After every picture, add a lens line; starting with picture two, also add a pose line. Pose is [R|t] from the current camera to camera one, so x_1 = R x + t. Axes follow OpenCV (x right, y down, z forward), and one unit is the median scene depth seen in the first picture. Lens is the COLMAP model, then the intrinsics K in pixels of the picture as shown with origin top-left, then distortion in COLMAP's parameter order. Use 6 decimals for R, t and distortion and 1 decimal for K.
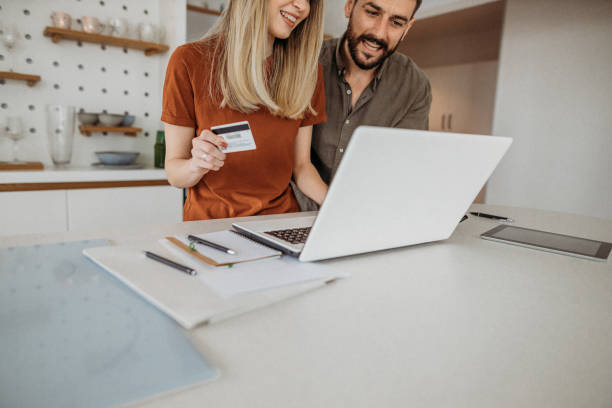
lens RADIAL K [[408.9, 0, 222.1], [0, 408.9, 187.3], [0, 0, 1]] dist [-0.001746, -0.002026]
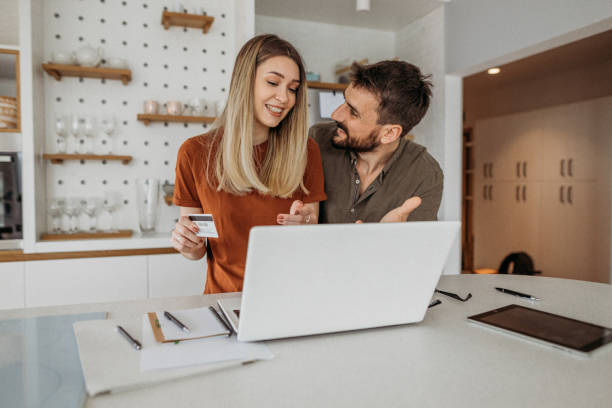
lens RADIAL K [[408.9, 0, 222.1], [0, 408.9, 187.3], [0, 0, 1]] dist [-0.001746, -0.002026]
pose [[0.961129, -0.054818, -0.270603, 0.303427], [0.017919, 0.990410, -0.136990, -0.051159], [0.275517, 0.126816, 0.952894, -0.074164]]
